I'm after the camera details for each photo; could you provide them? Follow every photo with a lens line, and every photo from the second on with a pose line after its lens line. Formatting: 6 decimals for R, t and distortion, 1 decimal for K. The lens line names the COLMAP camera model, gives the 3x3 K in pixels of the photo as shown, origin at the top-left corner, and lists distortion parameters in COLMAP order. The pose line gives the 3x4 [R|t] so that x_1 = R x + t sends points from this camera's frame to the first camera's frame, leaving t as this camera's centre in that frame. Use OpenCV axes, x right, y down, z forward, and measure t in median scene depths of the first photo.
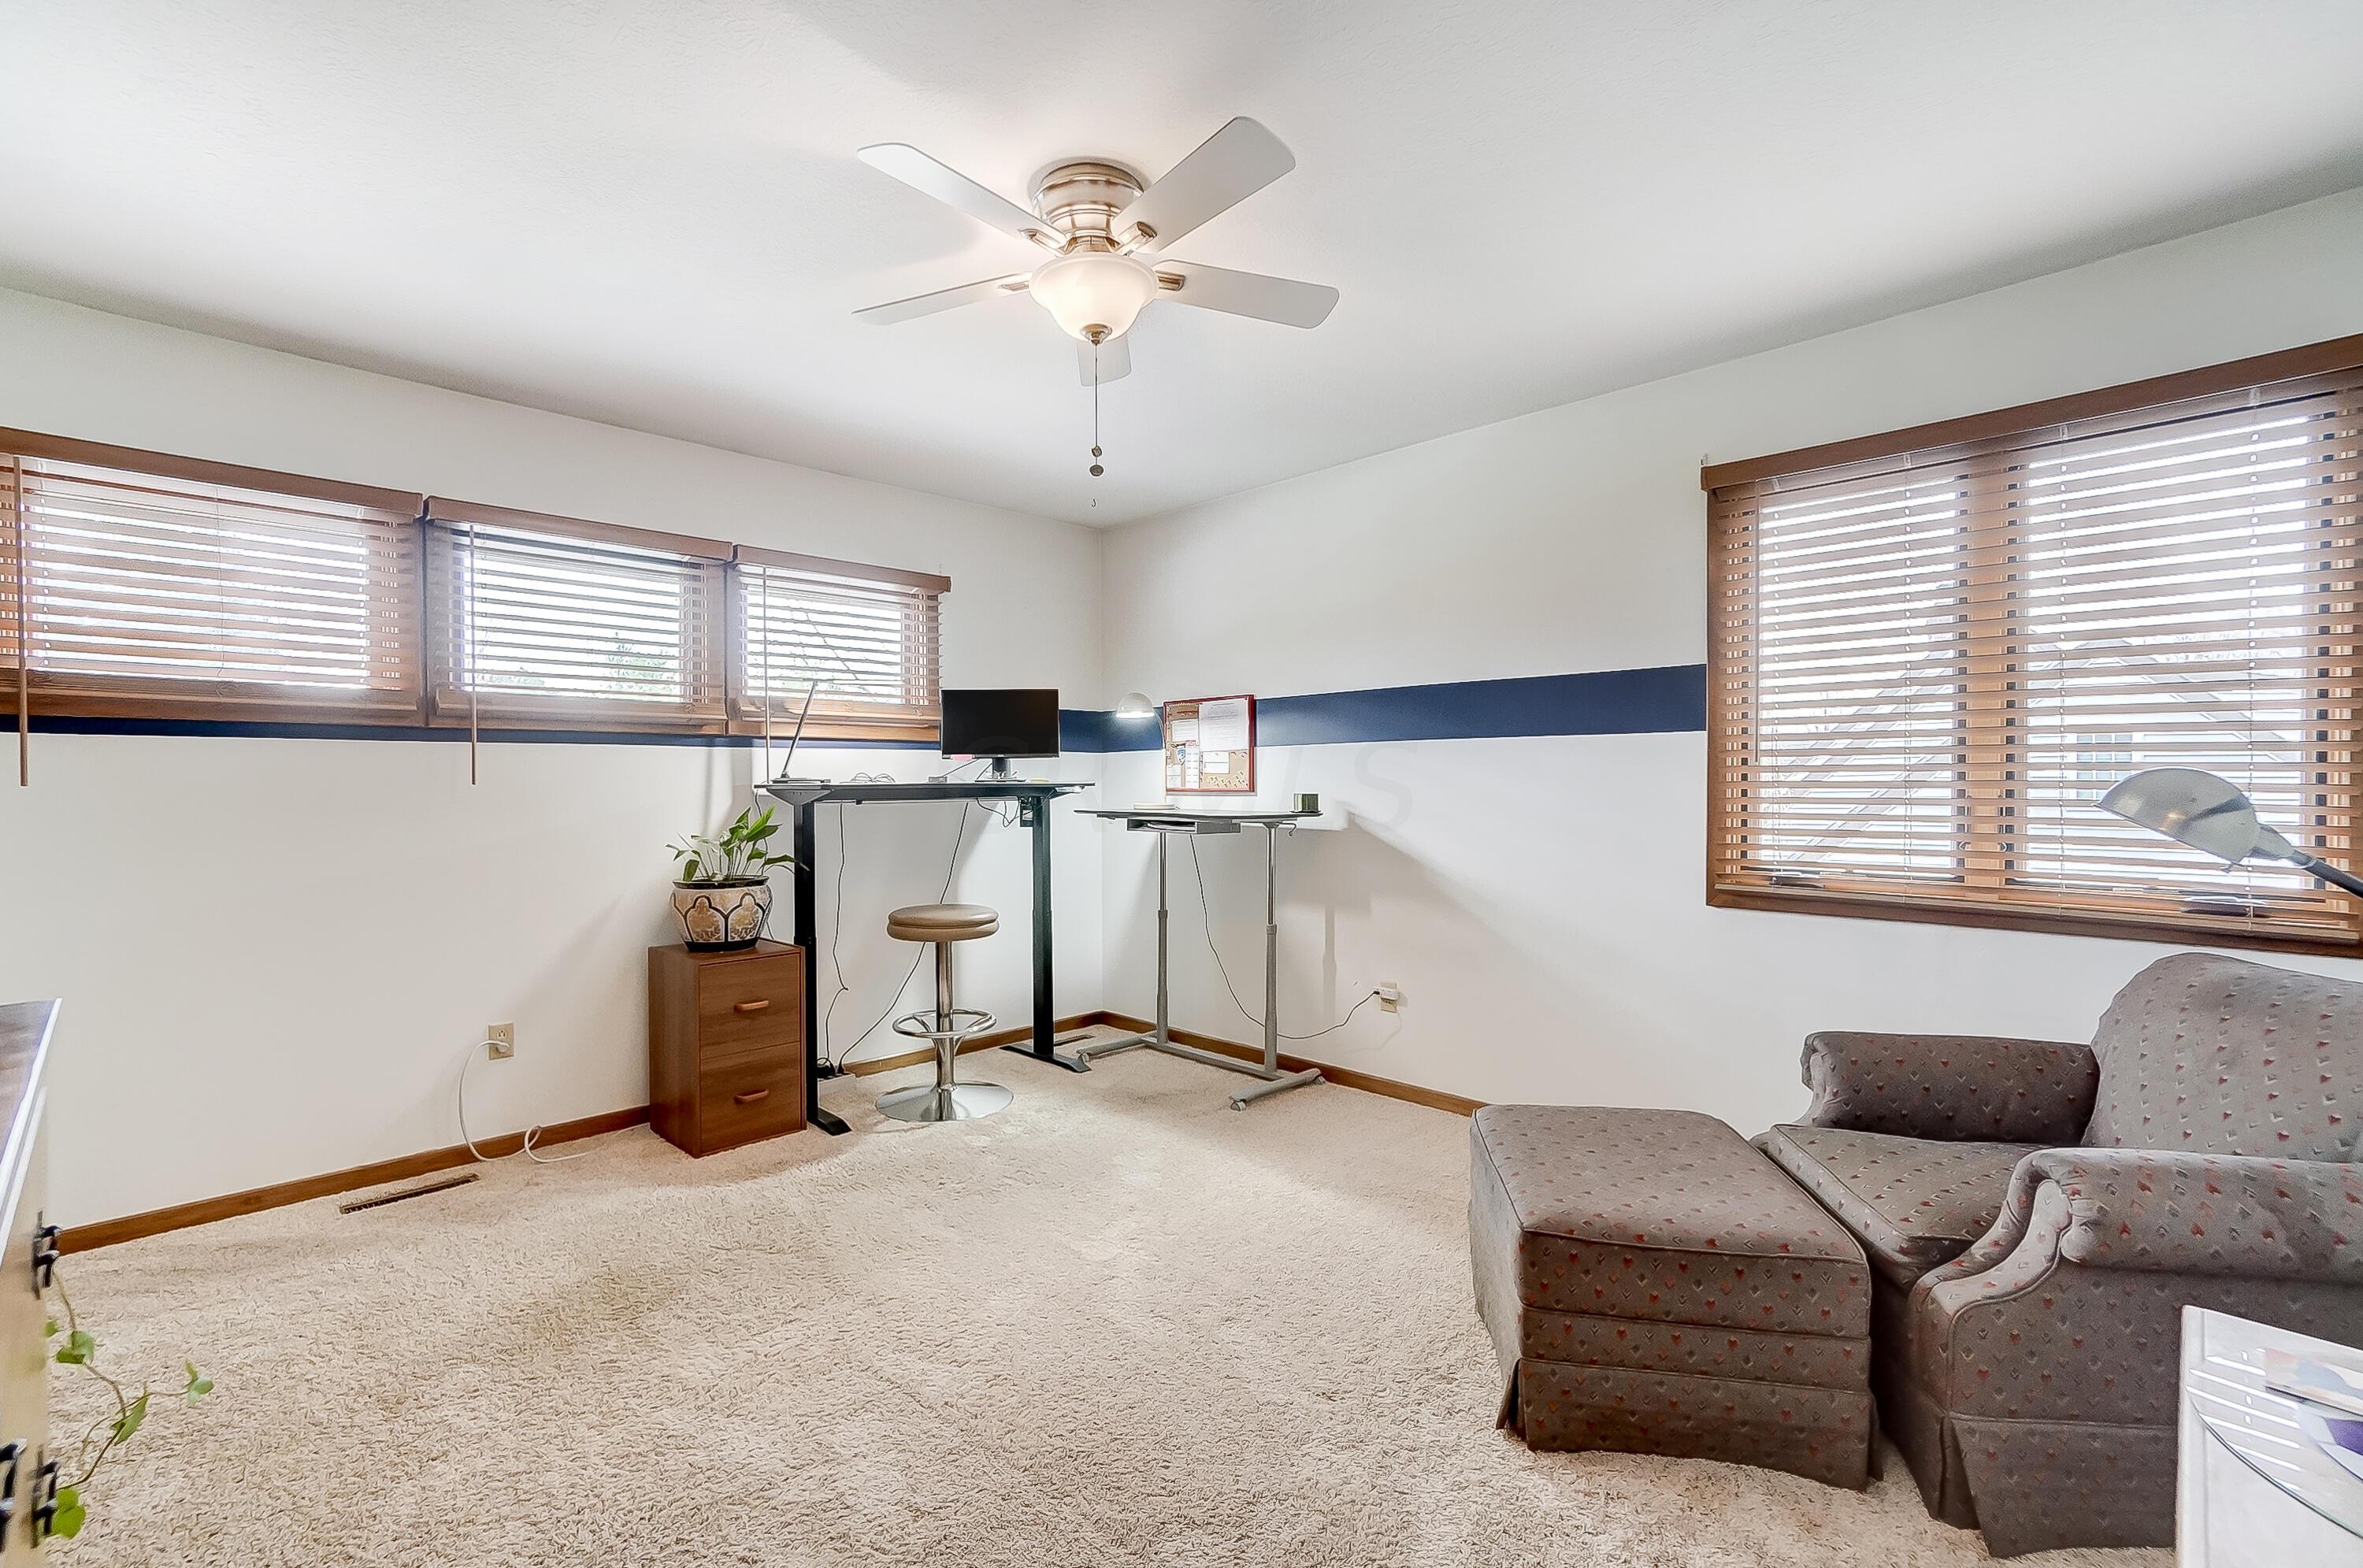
lens RADIAL K [[1020.9, 0, 1162.4], [0, 1020.9, 778.9], [0, 0, 1]] dist [-0.000818, -0.000043]
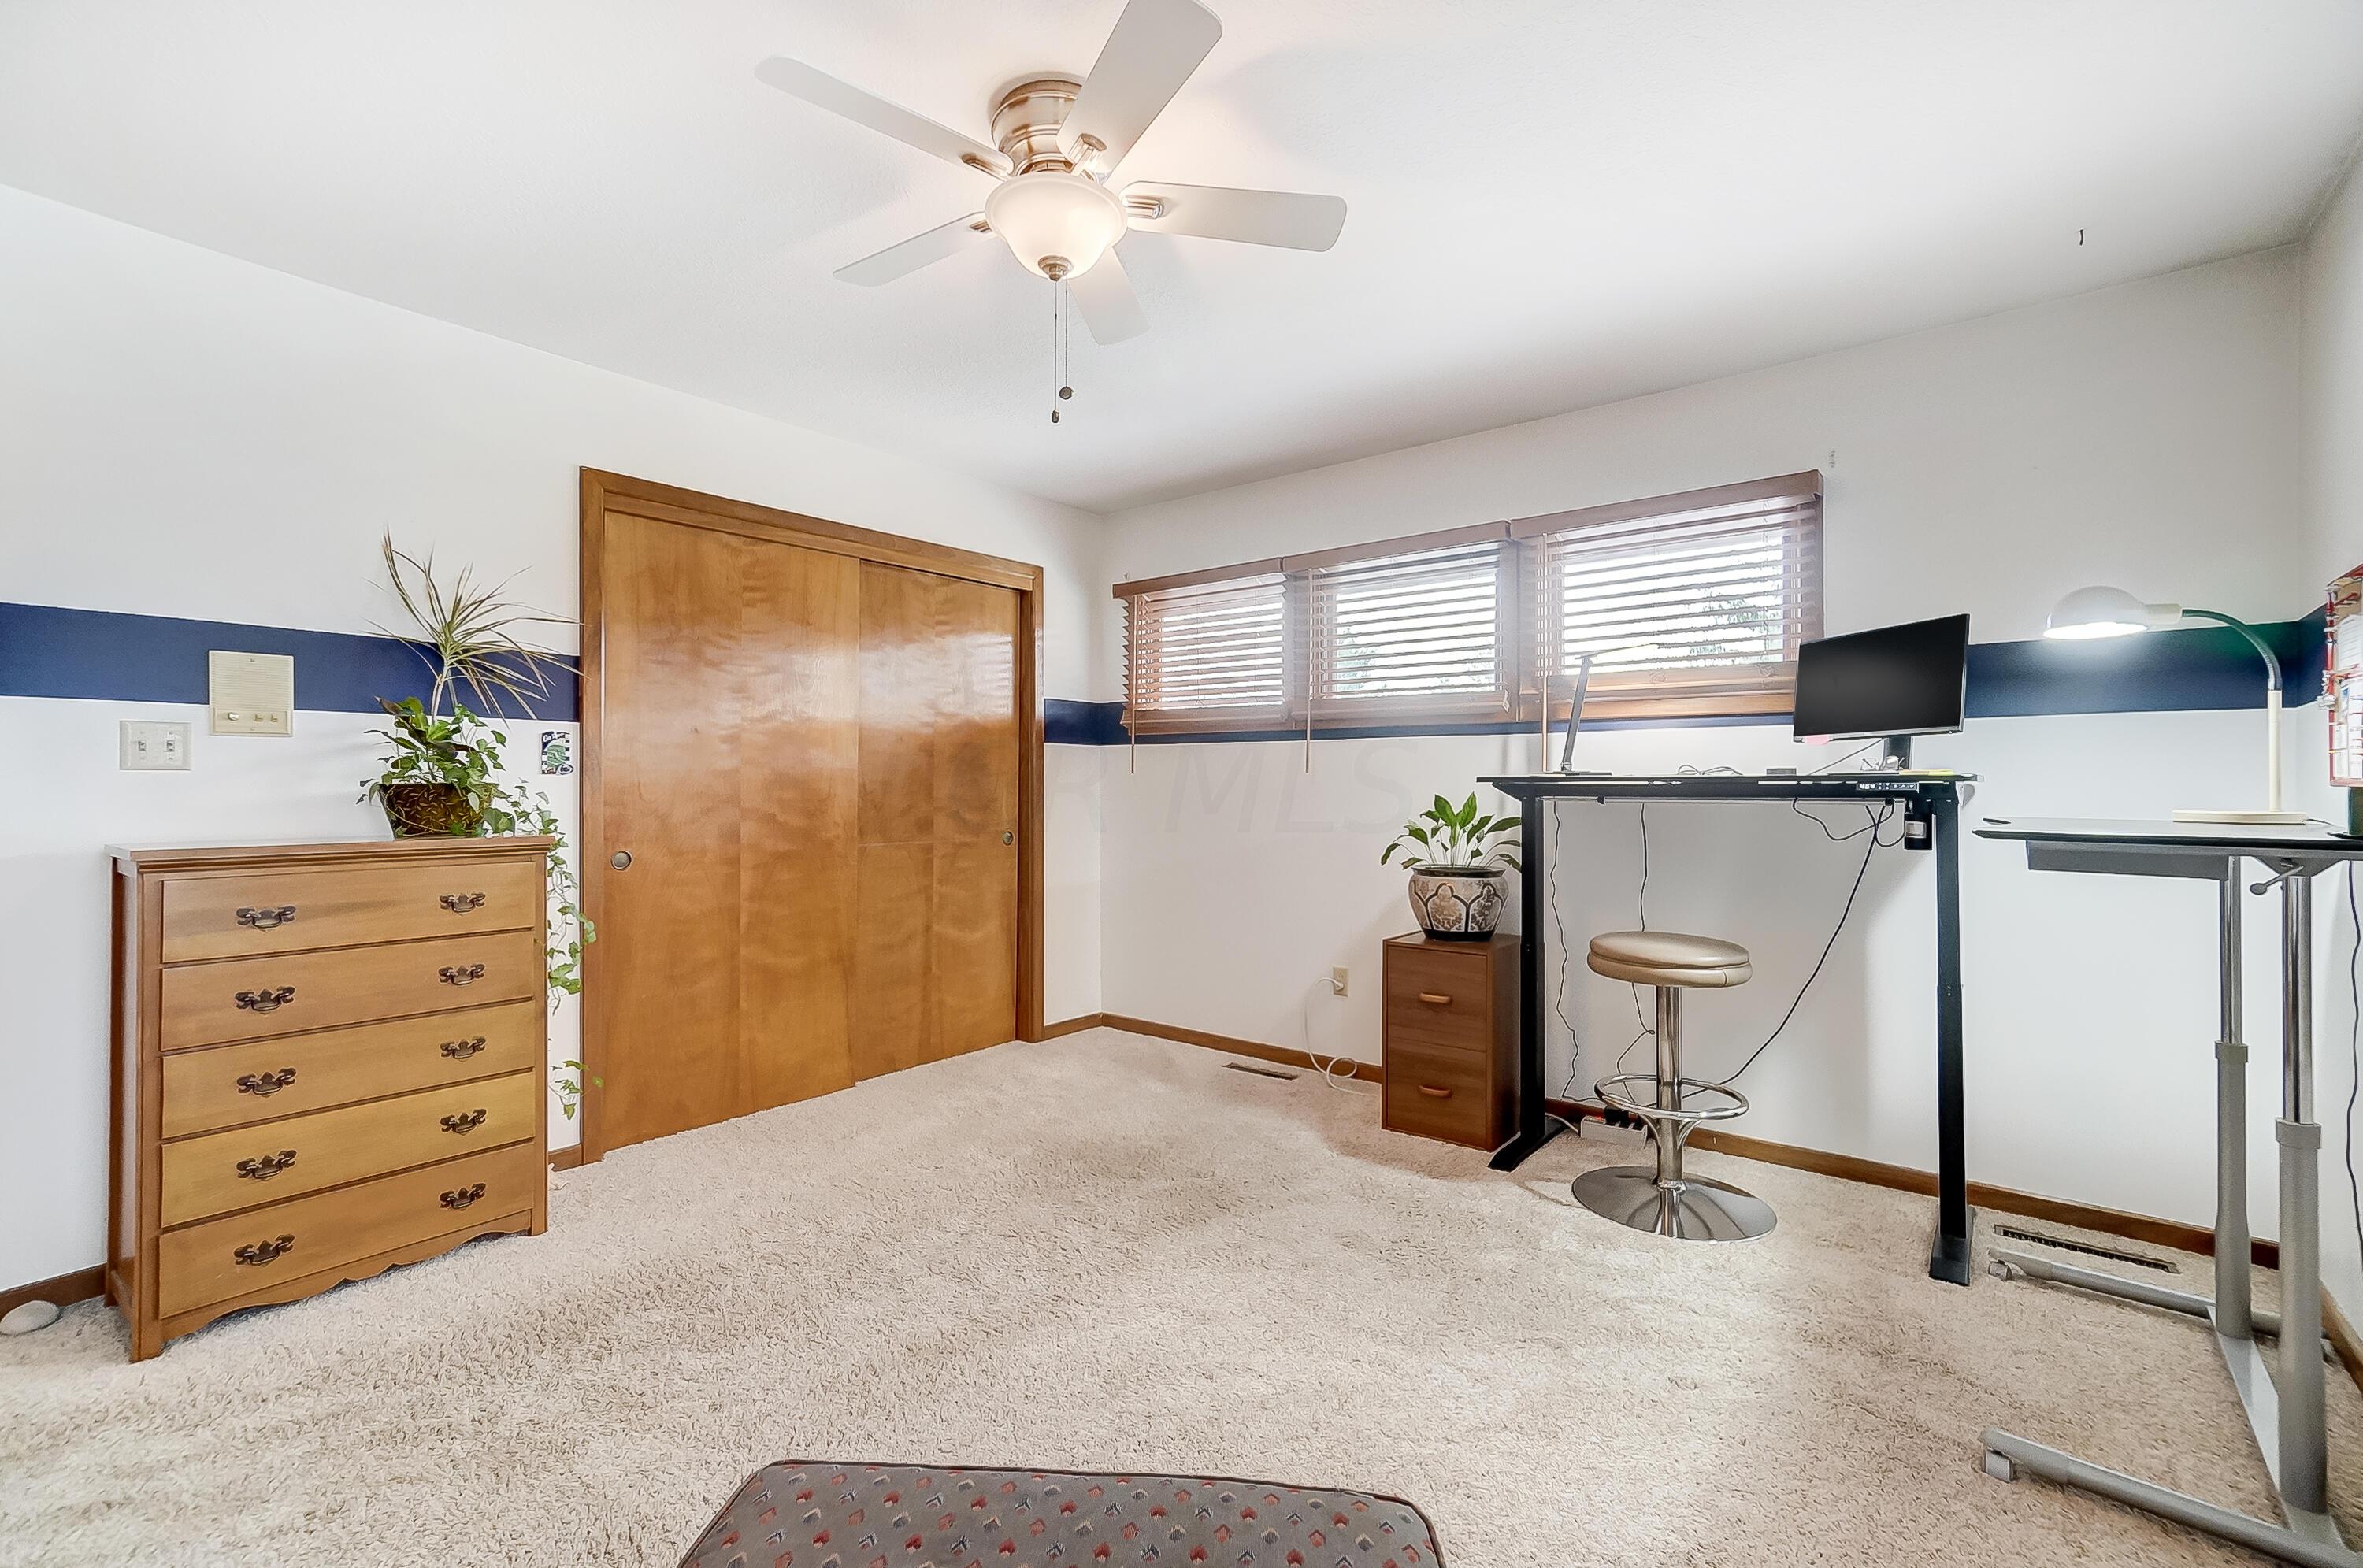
lens RADIAL K [[1085.2, 0, 1175.2], [0, 1085.2, 784.0], [0, 0, 1]] dist [0.000625, 0.000075]
pose [[0.092593, 0.014801, -0.995594, 0.574468], [0.004824, 0.999871, 0.015313, -0.002886], [0.995692, -0.006221, 0.092510, 0.615048]]
